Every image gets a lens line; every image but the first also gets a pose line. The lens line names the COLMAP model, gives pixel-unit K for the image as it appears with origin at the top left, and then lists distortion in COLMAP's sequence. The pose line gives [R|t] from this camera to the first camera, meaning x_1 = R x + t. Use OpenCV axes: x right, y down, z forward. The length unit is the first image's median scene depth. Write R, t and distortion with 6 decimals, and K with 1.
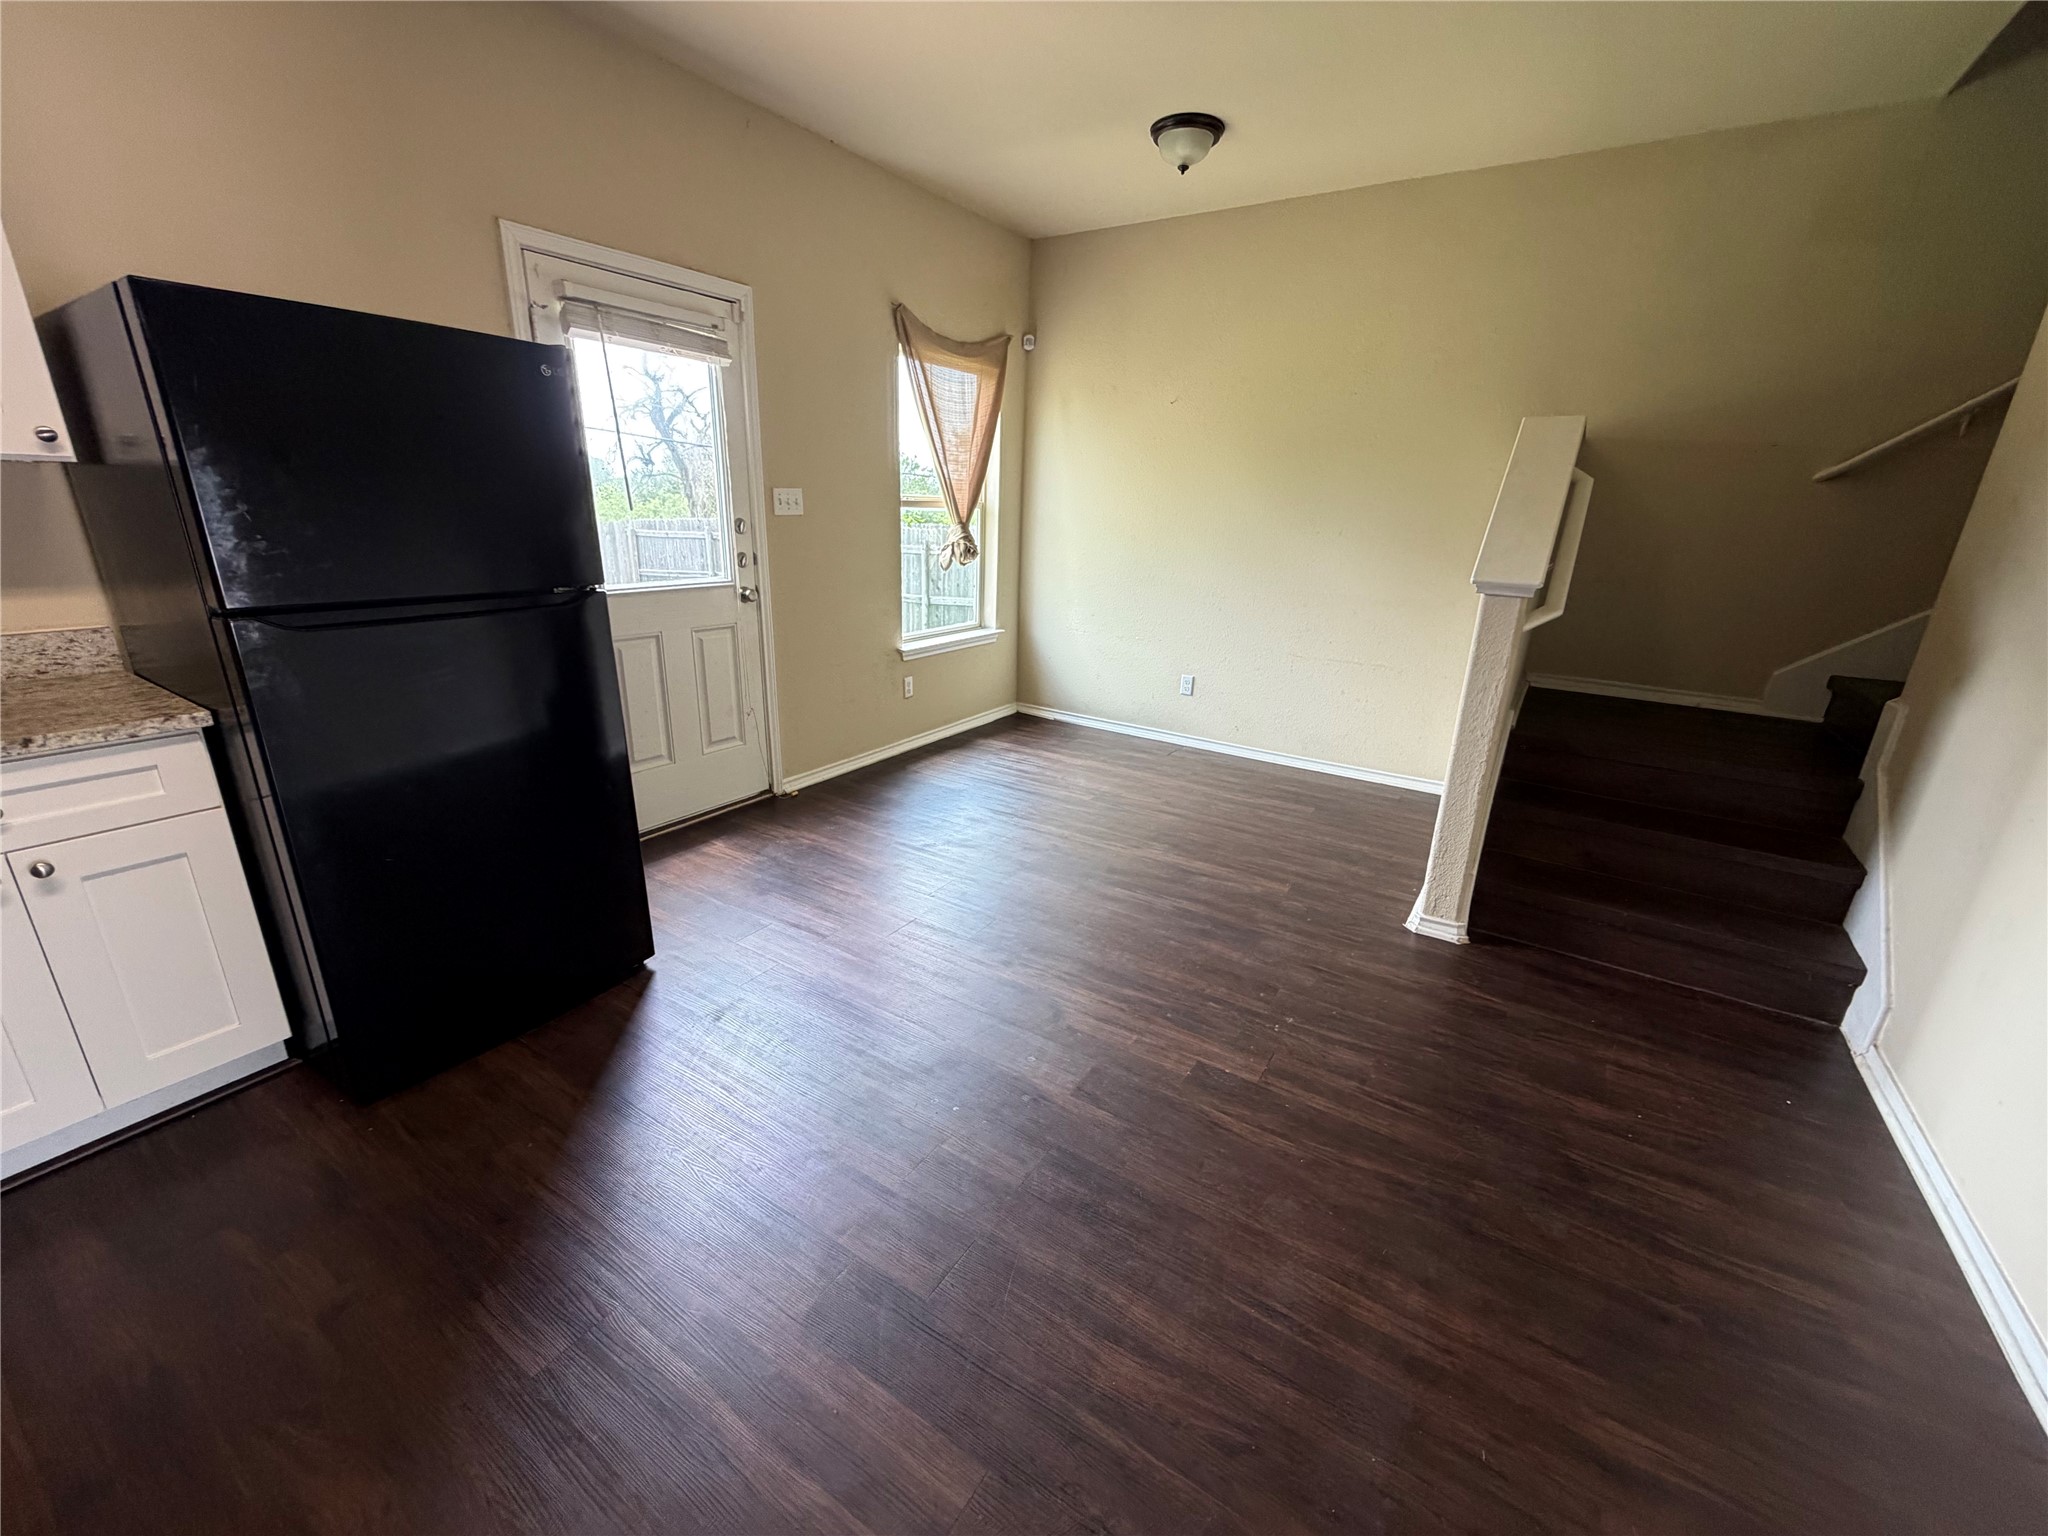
lens RADIAL K [[816.2, 0, 1019.2], [0, 816.2, 772.4], [0, 0, 1]] dist [0.000062, 0.000053]
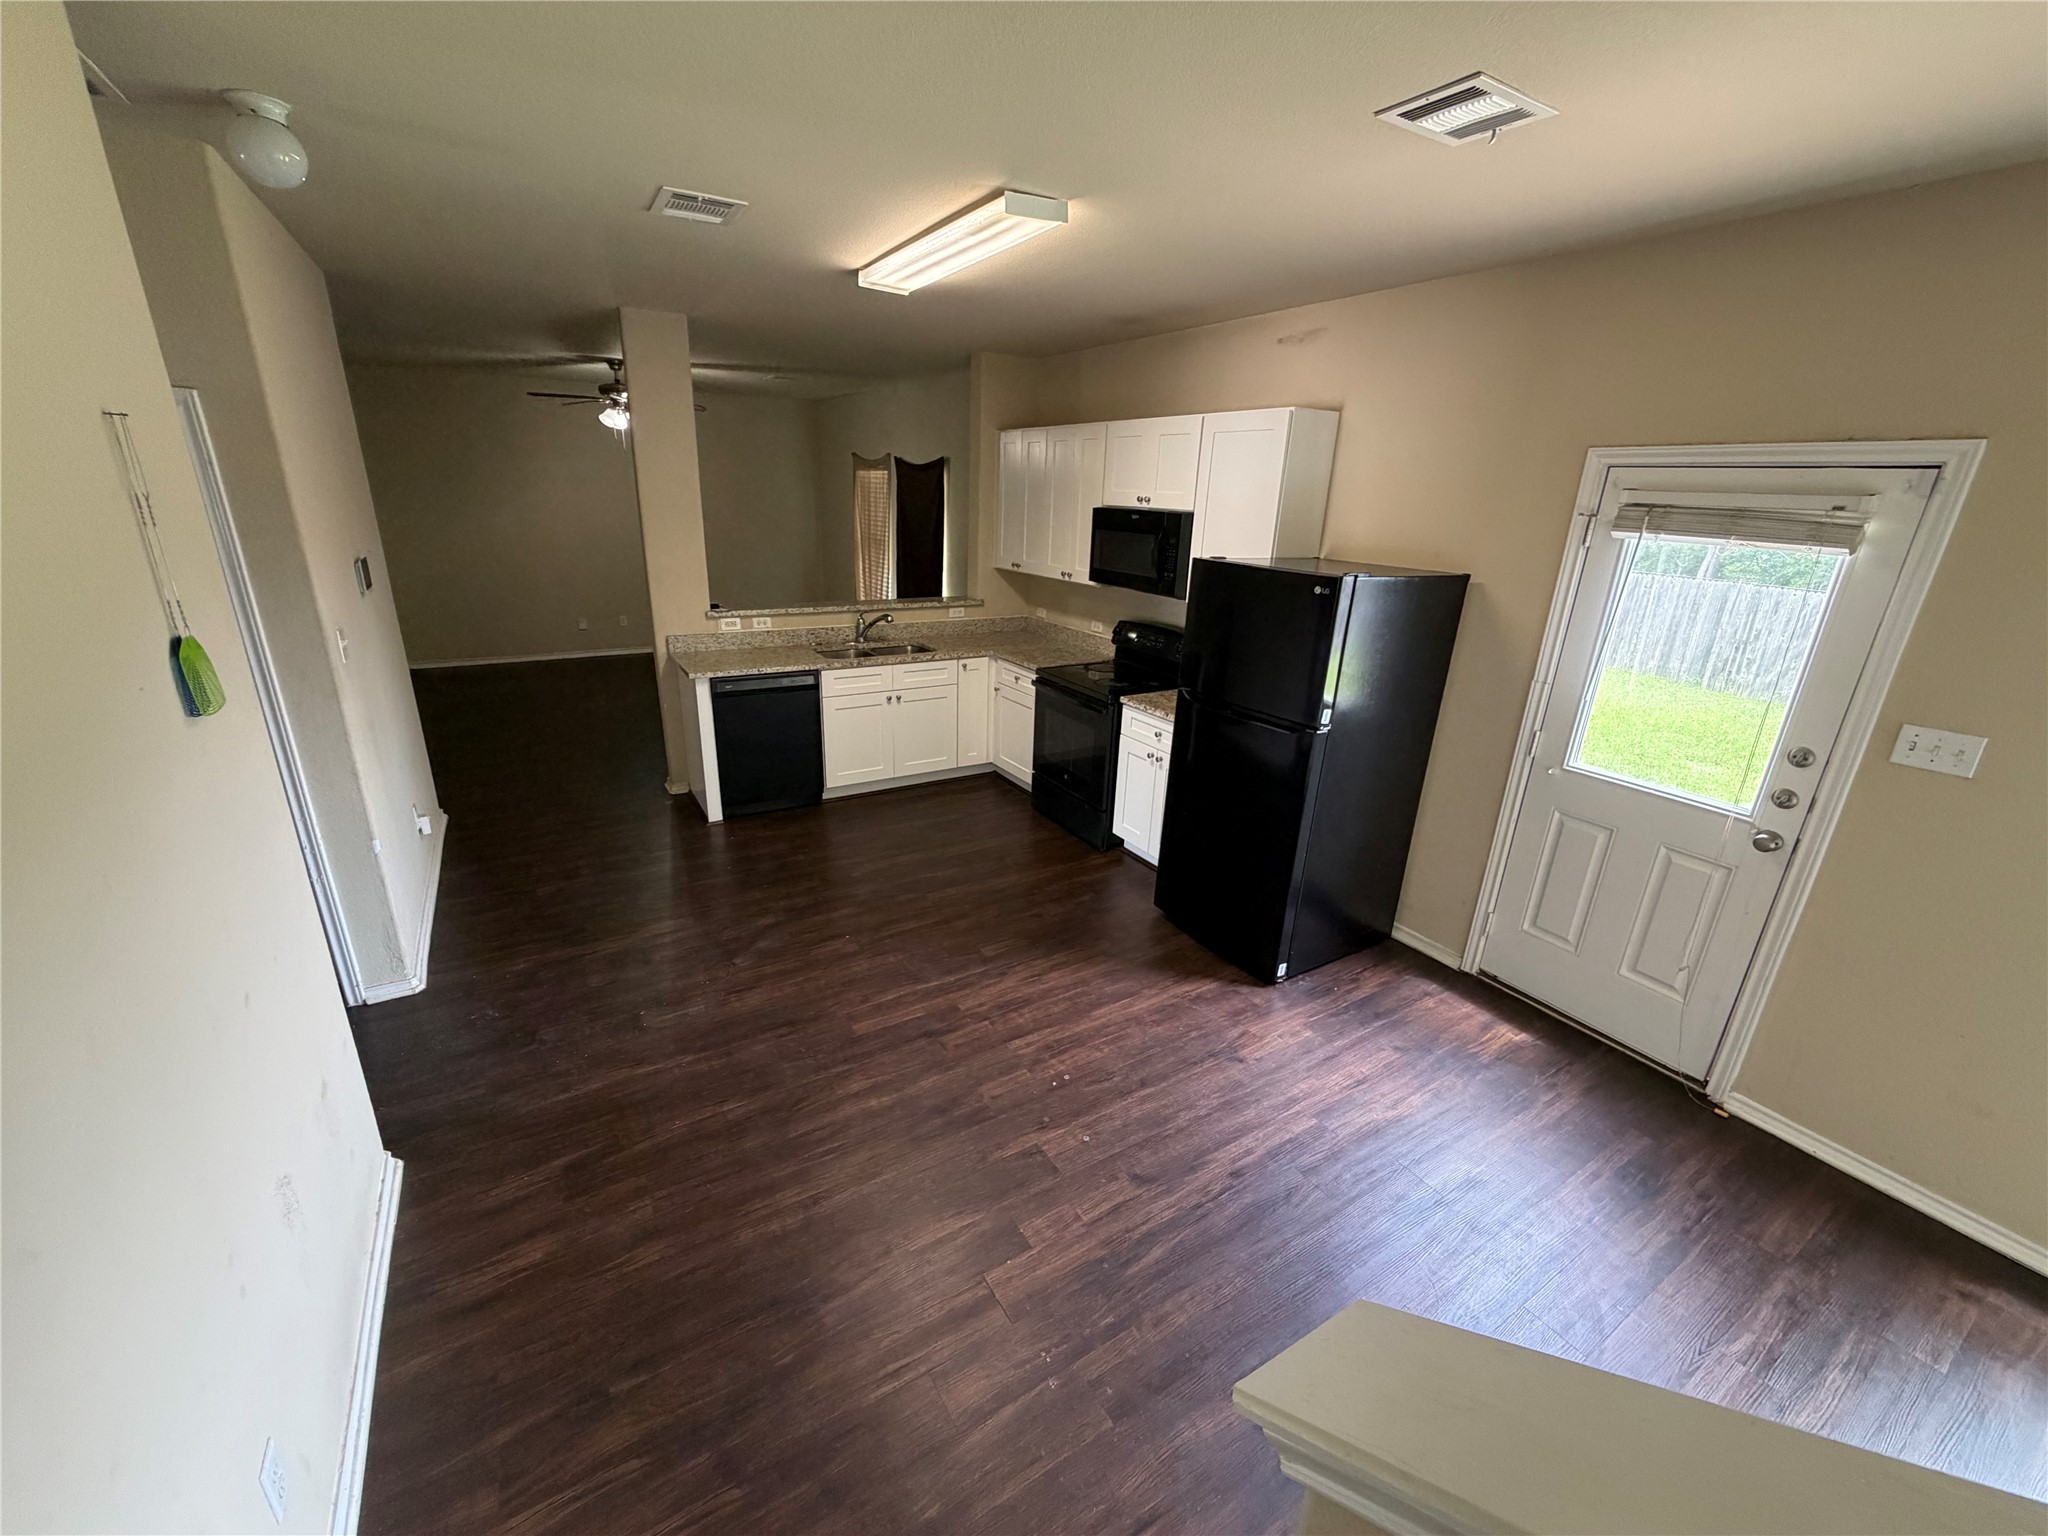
lens RADIAL K [[816.2, 0, 1019.2], [0, 816.2, 772.4], [0, 0, 1]] dist [0.000062, 0.000053]
pose [[-0.436499, 0.259786, -0.861383, 0.595242], [-0.323511, 0.848051, 0.419702, -0.366813], [0.839529, 0.461866, -0.286129, 0.617639]]
